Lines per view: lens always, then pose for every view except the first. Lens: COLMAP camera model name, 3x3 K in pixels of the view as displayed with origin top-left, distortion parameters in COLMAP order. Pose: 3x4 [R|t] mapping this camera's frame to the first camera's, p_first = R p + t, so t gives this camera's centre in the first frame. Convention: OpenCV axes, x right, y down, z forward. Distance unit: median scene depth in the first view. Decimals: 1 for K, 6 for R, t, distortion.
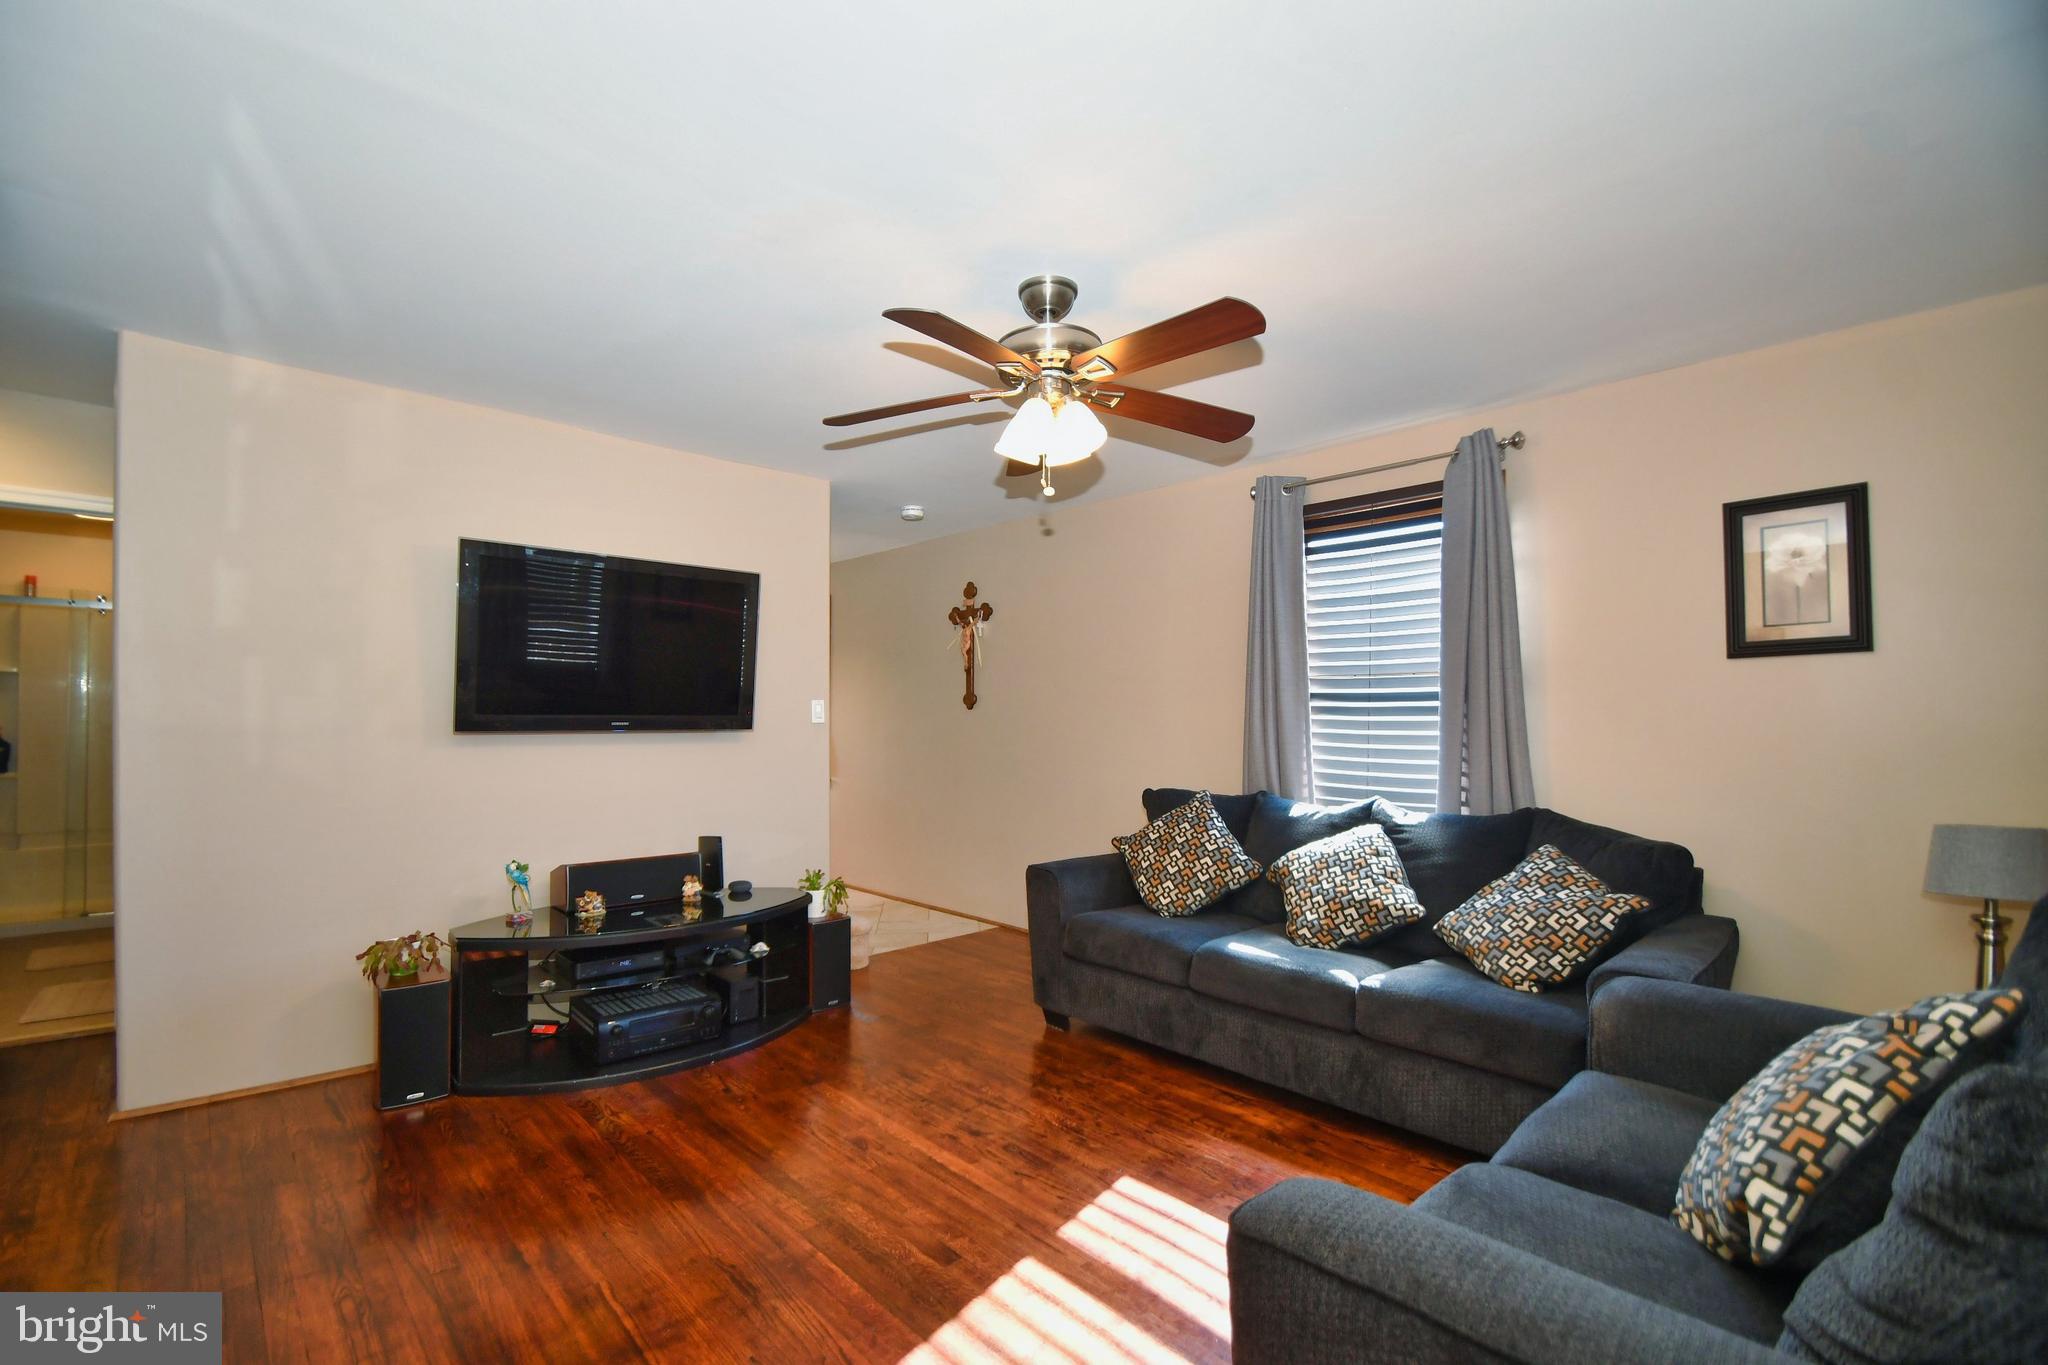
lens RADIAL K [[902.8, 0, 985.3], [0, 902.8, 716.3], [0, 0, 1]] dist [0.001978, -0.015009]
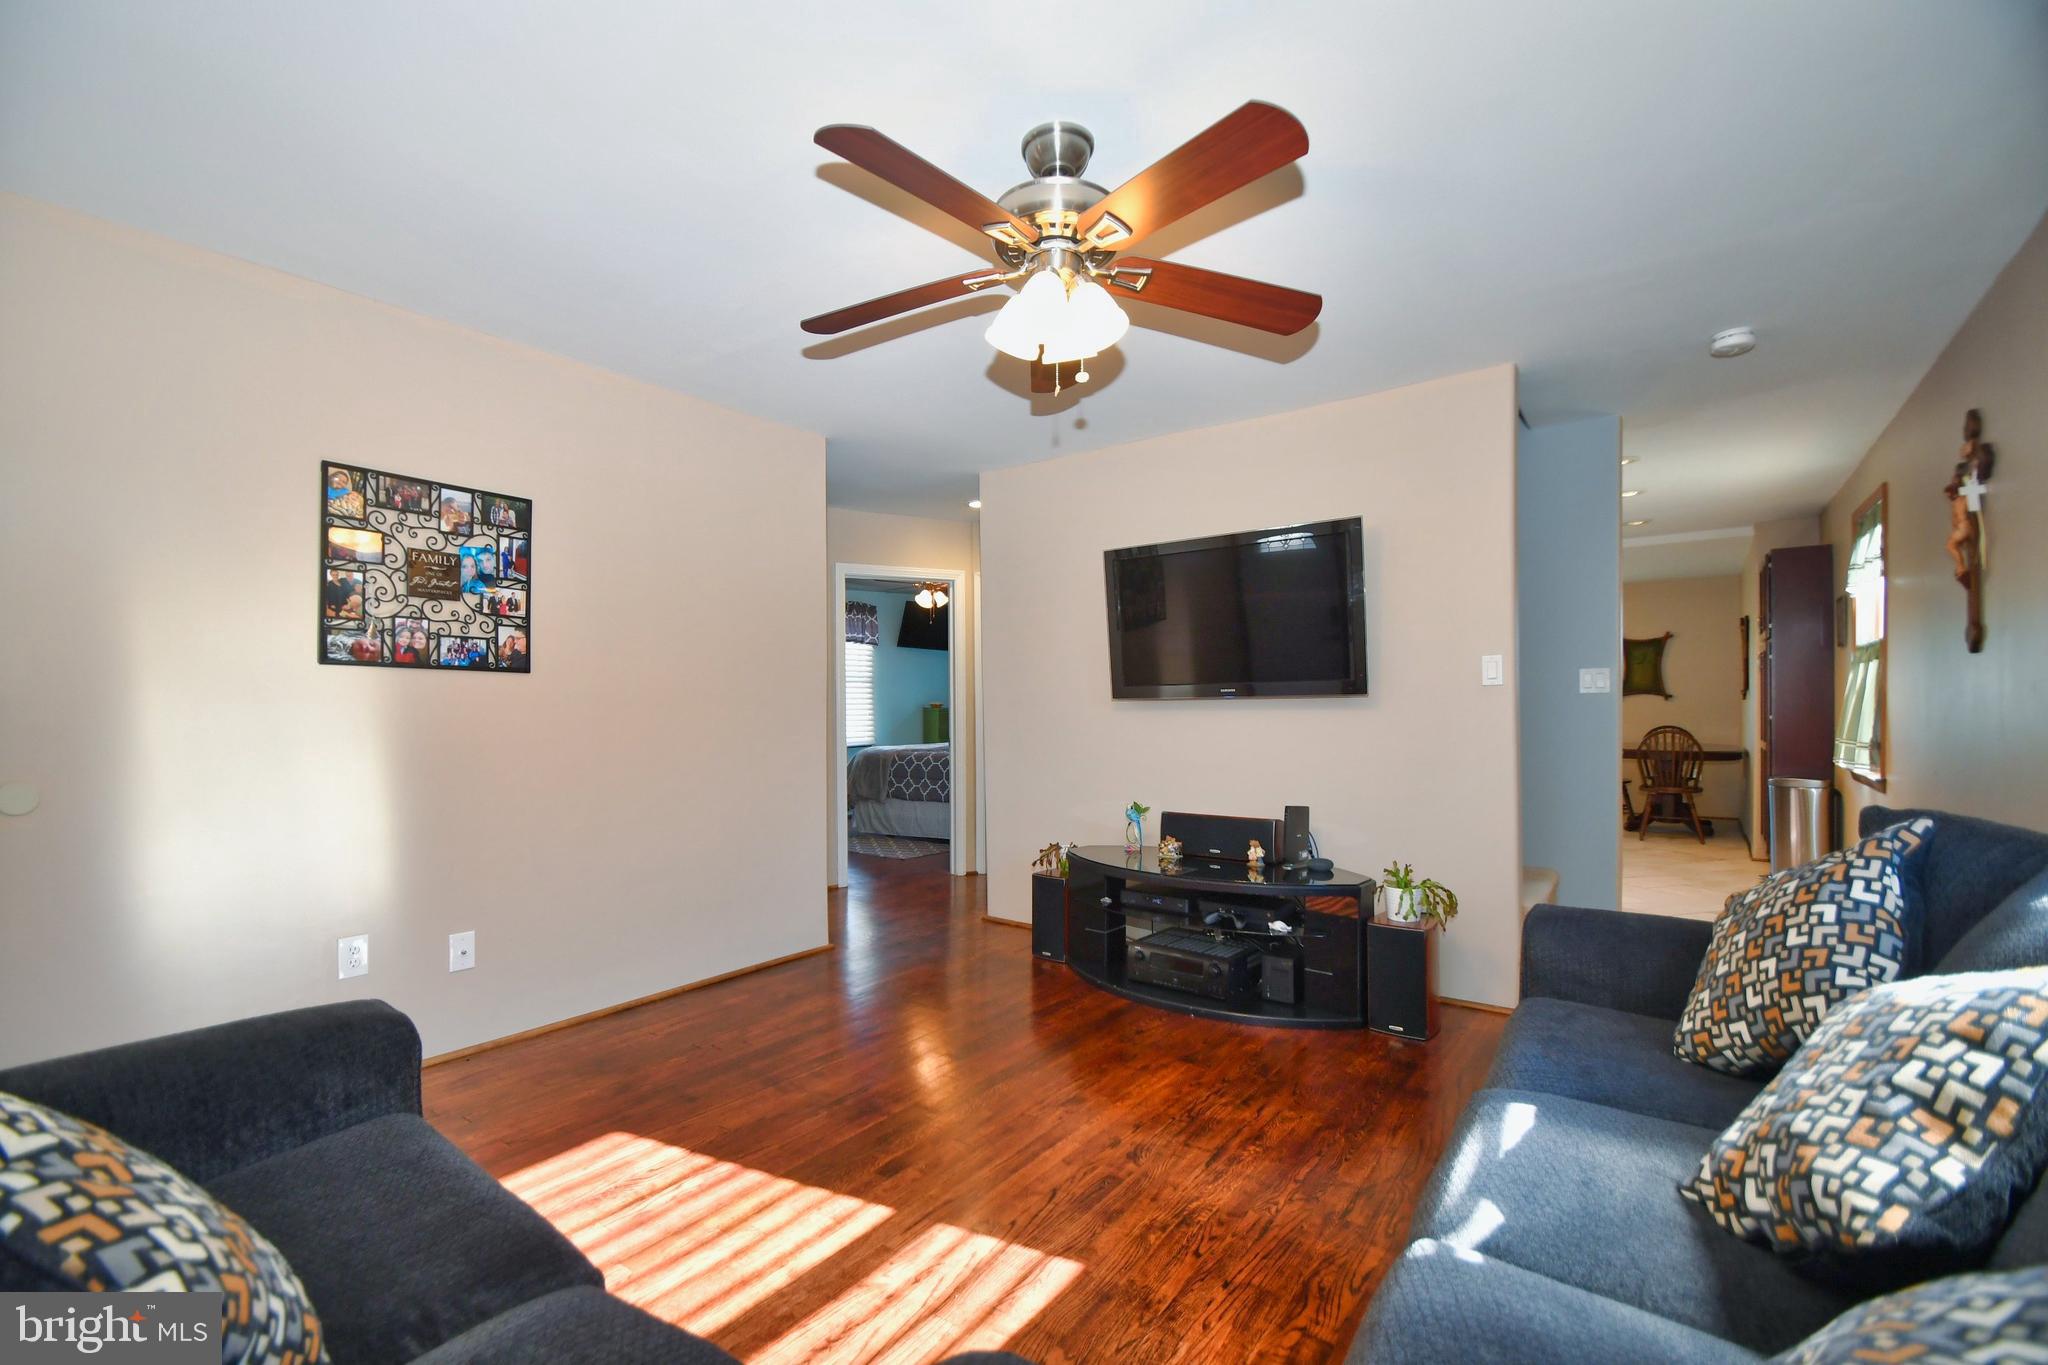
lens RADIAL K [[879.7, 0, 978.1], [0, 879.7, 707.0], [0, 0, 1]] dist [0.006674, -0.013678]
pose [[0.182552, -0.003428, -0.983190, 0.644063], [0.012341, 0.999923, -0.001195, 0.029227], [0.983119, -0.011915, 0.182580, 0.581936]]
